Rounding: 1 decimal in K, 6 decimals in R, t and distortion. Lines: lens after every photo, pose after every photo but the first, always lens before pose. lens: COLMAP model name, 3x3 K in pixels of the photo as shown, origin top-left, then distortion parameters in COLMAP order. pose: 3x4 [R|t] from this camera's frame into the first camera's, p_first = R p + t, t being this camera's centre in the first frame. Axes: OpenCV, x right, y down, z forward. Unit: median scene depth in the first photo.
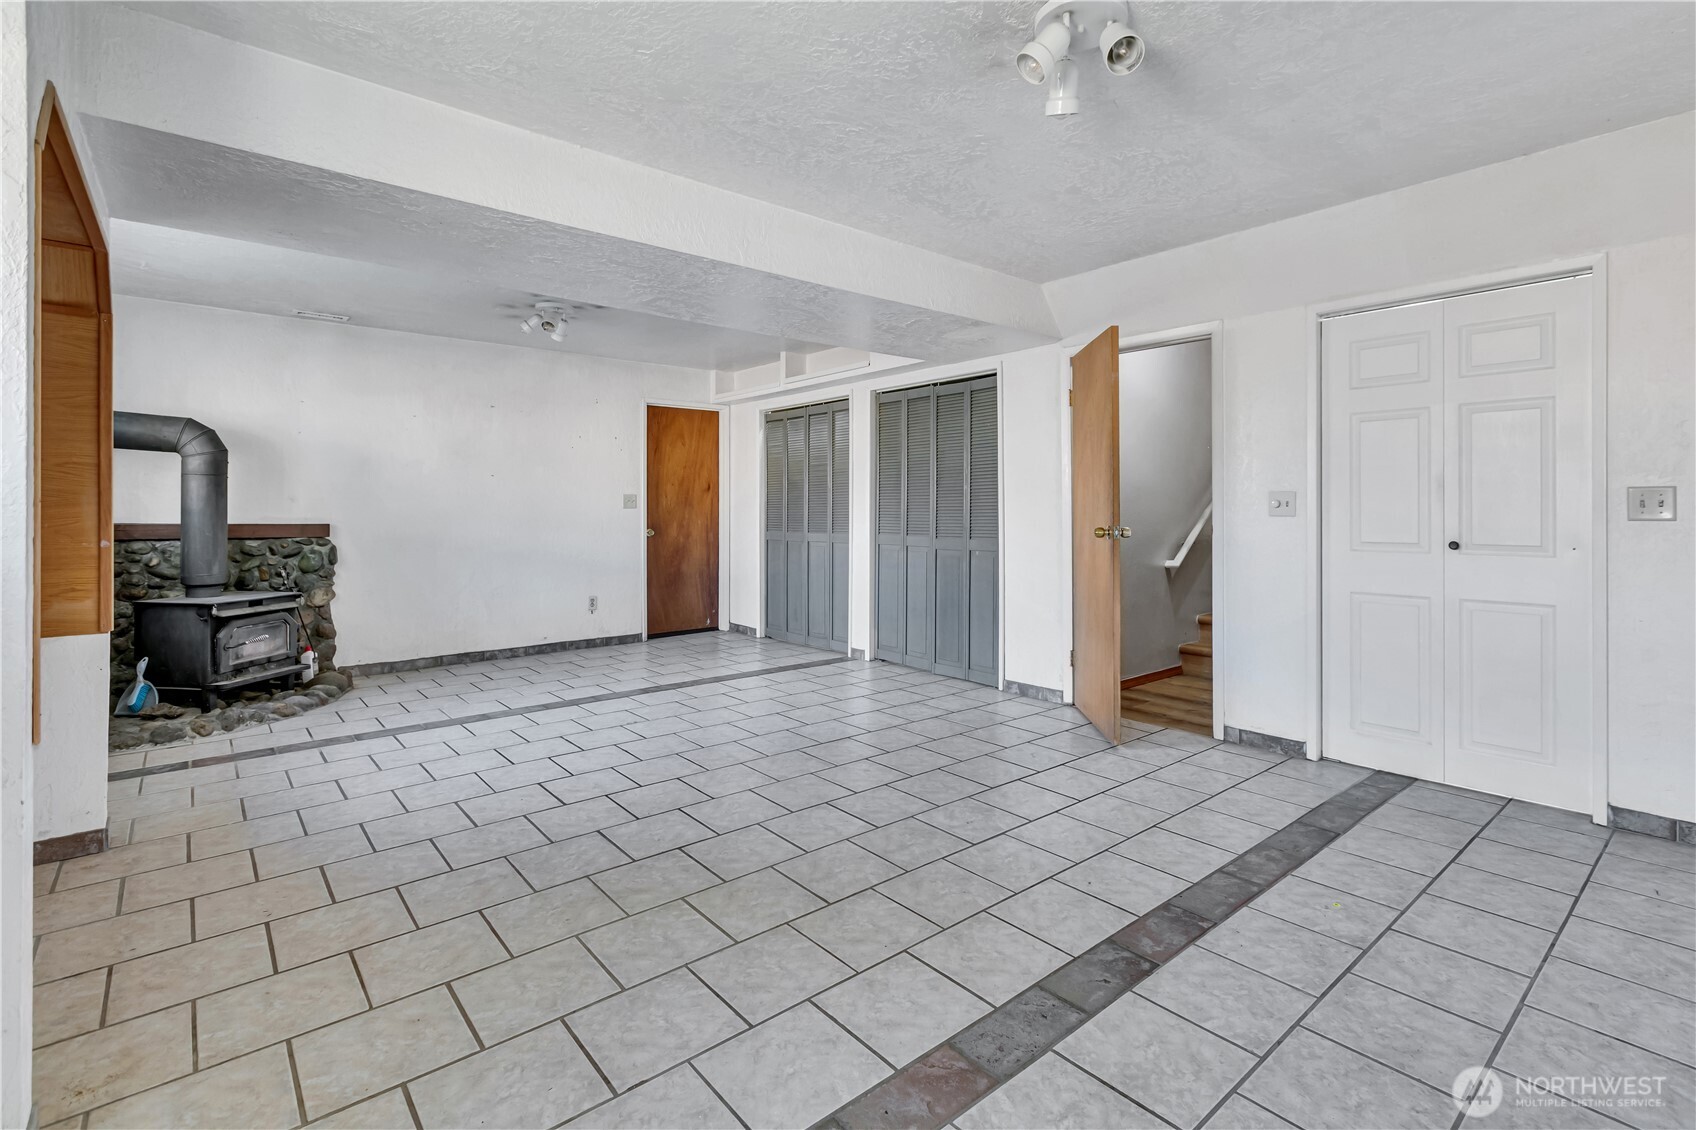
lens RADIAL K [[789.8, 0, 866.5], [0, 789.8, 519.7], [0, 0, 1]] dist [-0.002181, -0.000273]
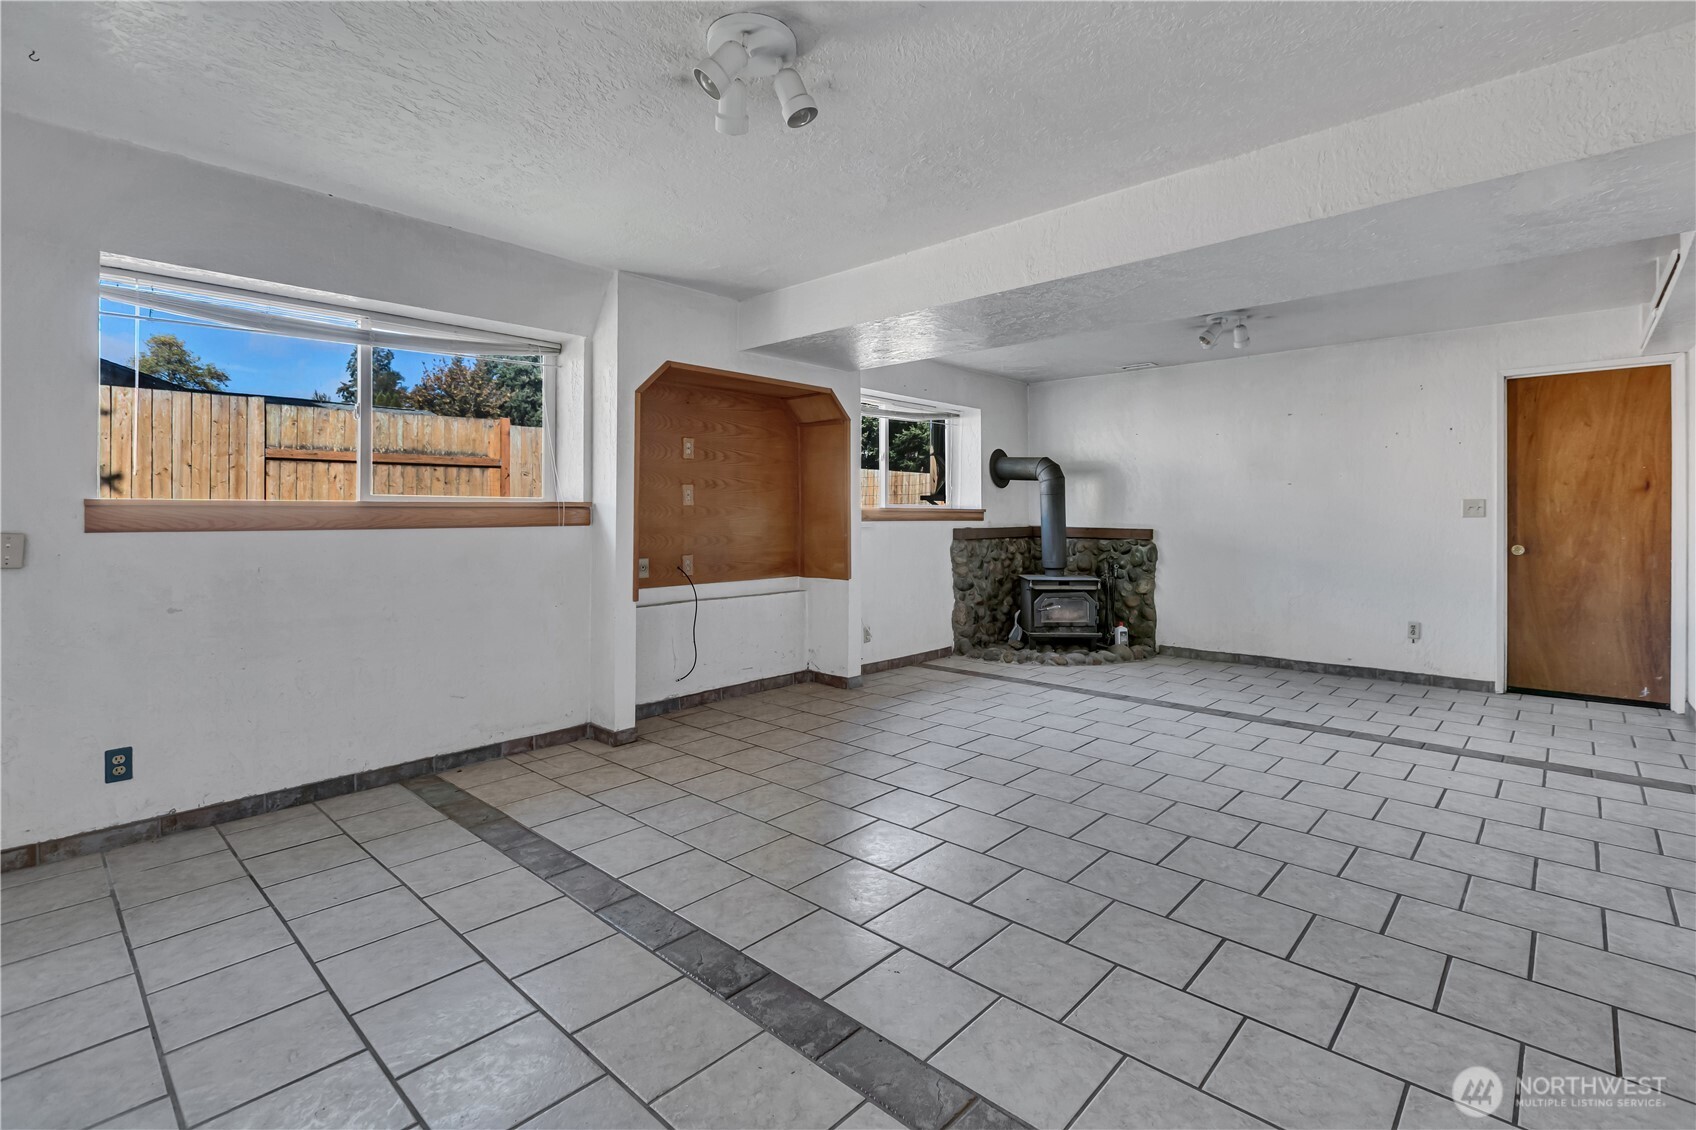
lens RADIAL K [[789.8, 0, 866.5], [0, 789.8, 519.7], [0, 0, 1]] dist [-0.002181, -0.000273]
pose [[0.123765, 0.006033, -0.992293, 0.511692], [-0.014229, 0.999889, 0.004304, -0.008520], [0.992210, 0.013587, 0.123837, 0.400191]]
